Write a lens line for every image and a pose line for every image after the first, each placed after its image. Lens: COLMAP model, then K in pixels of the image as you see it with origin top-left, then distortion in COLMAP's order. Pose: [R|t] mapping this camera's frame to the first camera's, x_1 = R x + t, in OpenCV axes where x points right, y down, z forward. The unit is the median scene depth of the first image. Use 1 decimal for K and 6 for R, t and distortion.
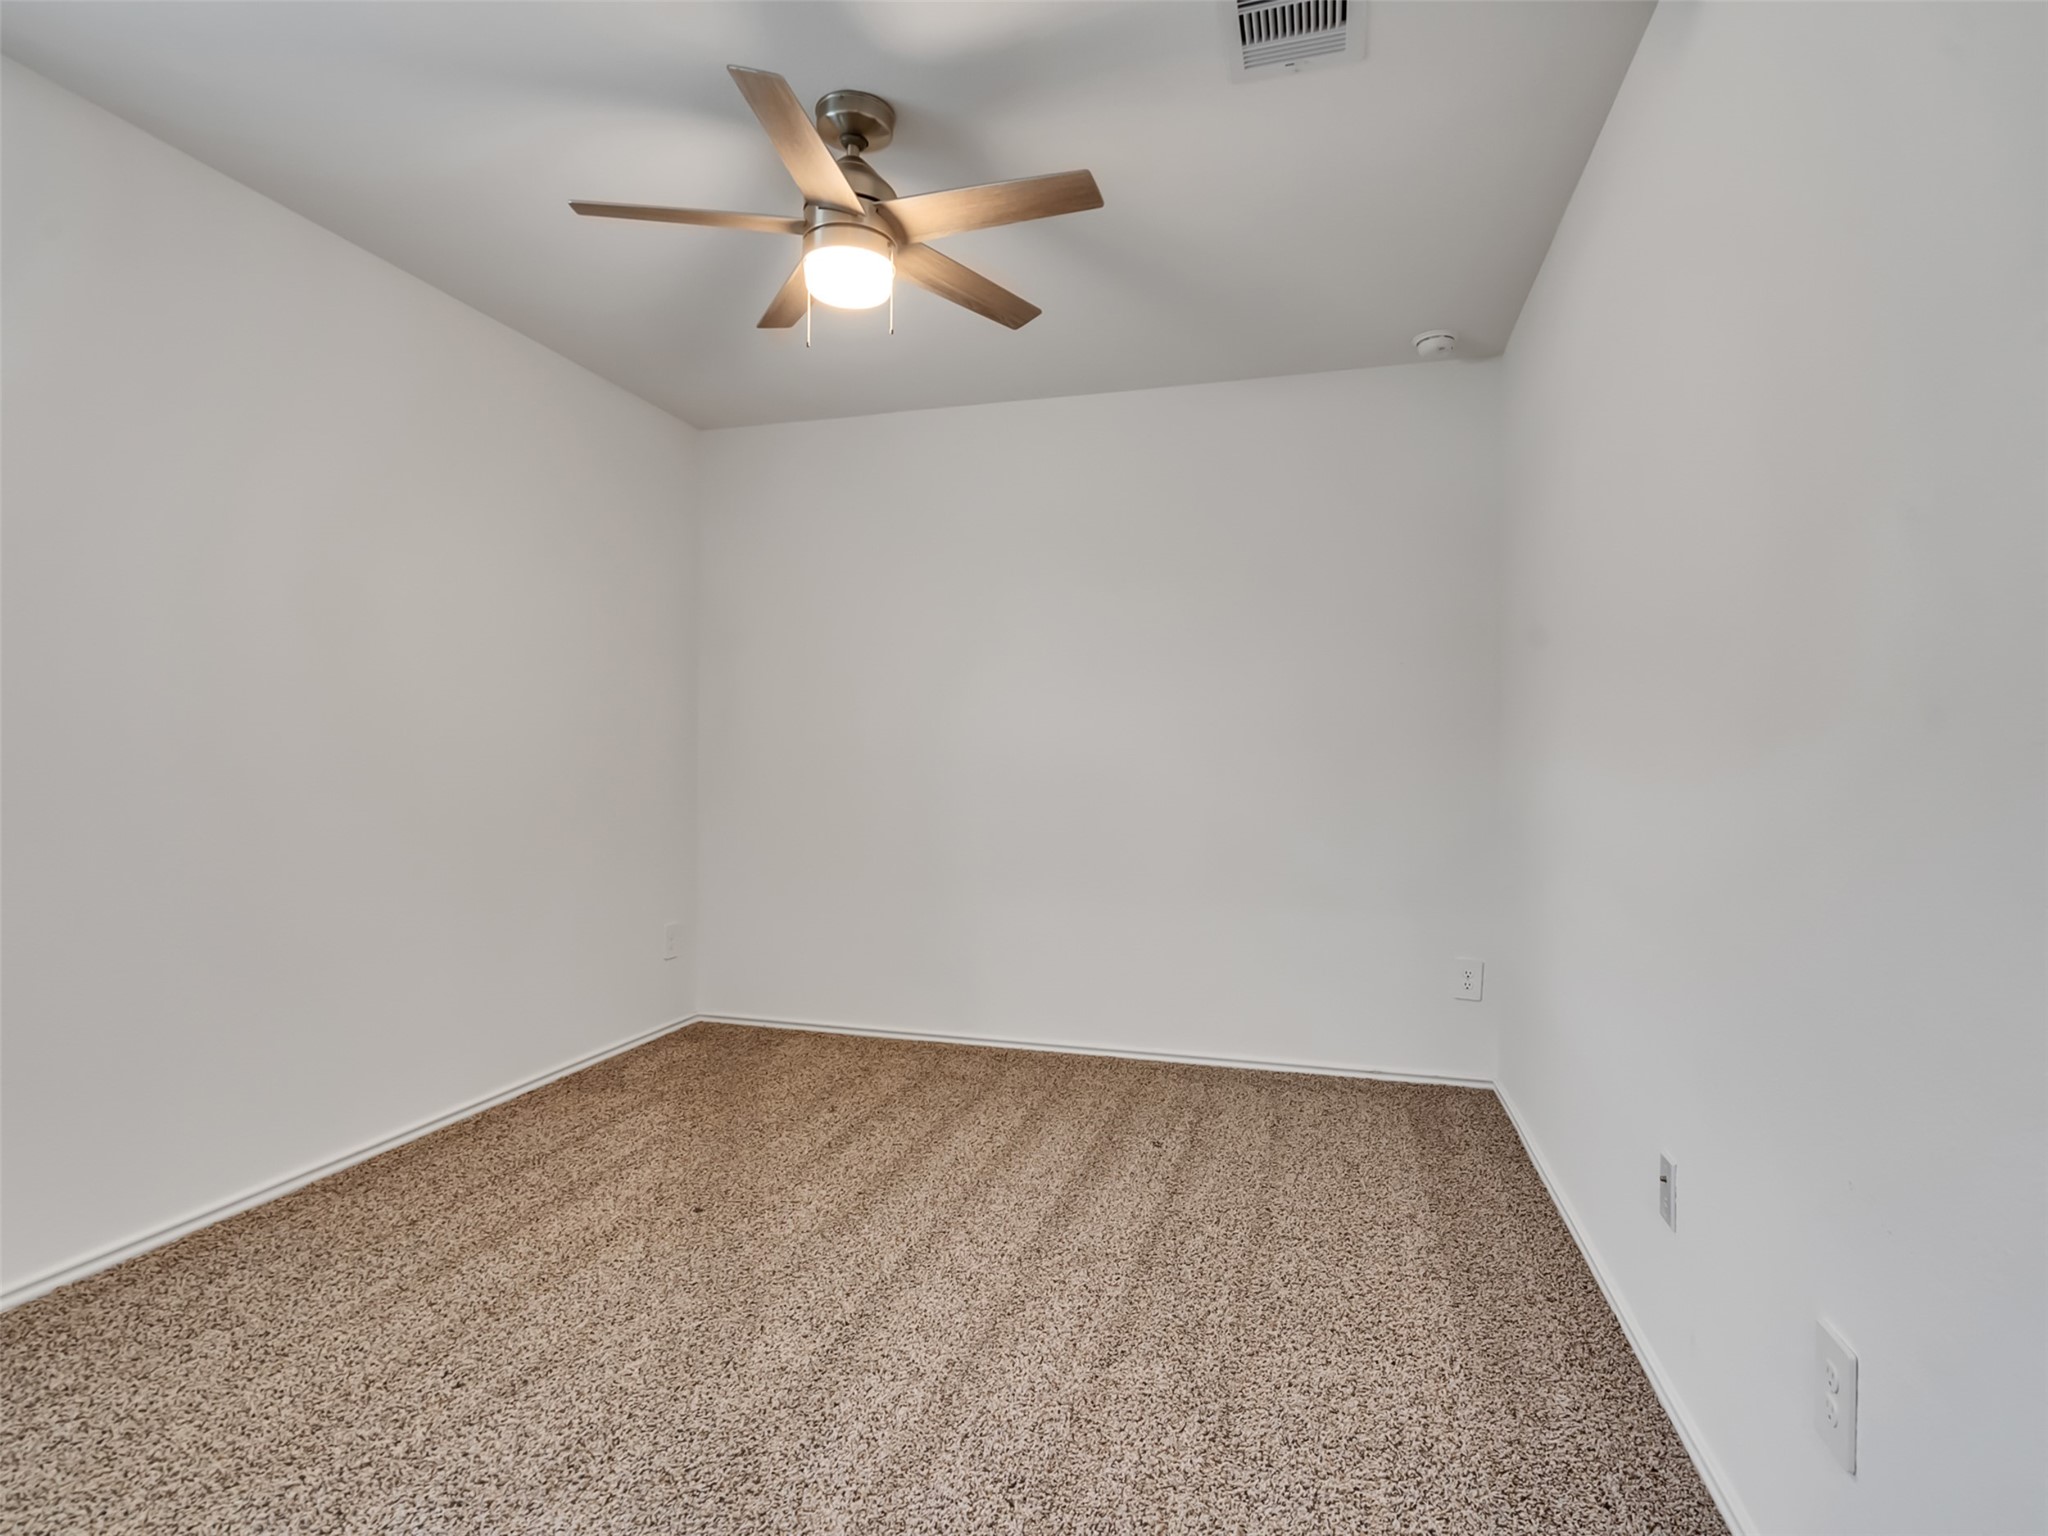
lens RADIAL K [[1045.4, 0, 1011.1], [0, 1045.4, 767.8], [0, 0, 1]] dist [-0.001185, 0.000918]
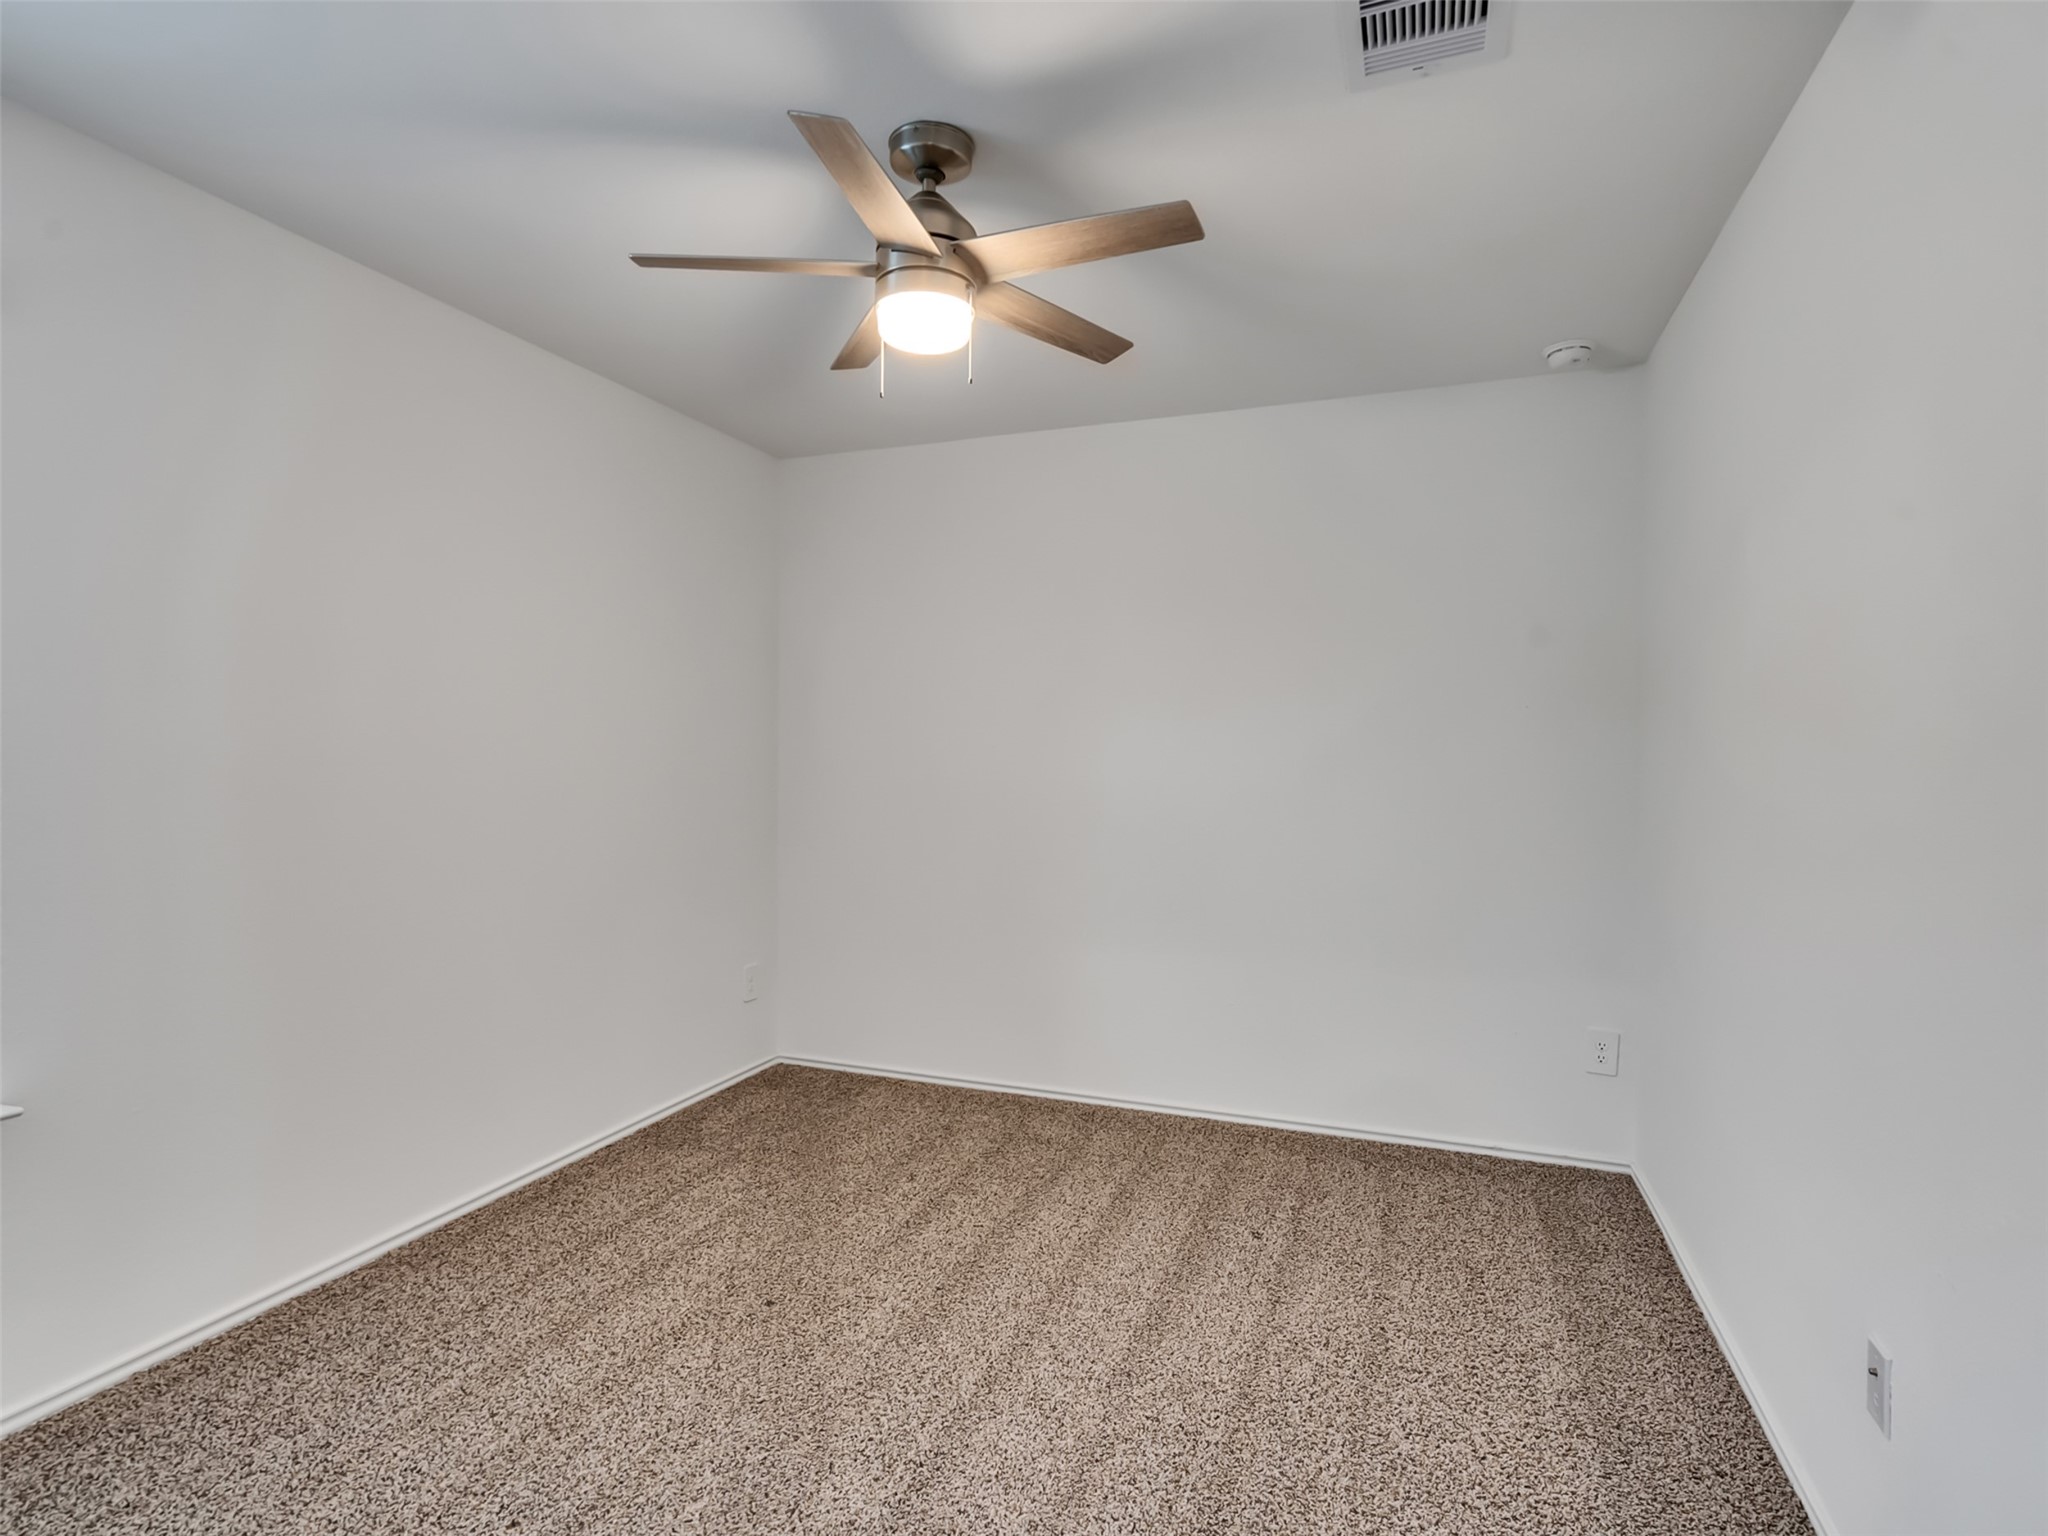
lens RADIAL K [[1045.4, 0, 1011.1], [0, 1045.4, 767.8], [0, 0, 1]] dist [-0.001185, 0.000918]
pose [[0.996603, 0.001086, -0.082349, -0.002210], [-0.000478, 0.999973, 0.007400, -0.080787], [0.082355, -0.007336, 0.996576, 0.080170]]
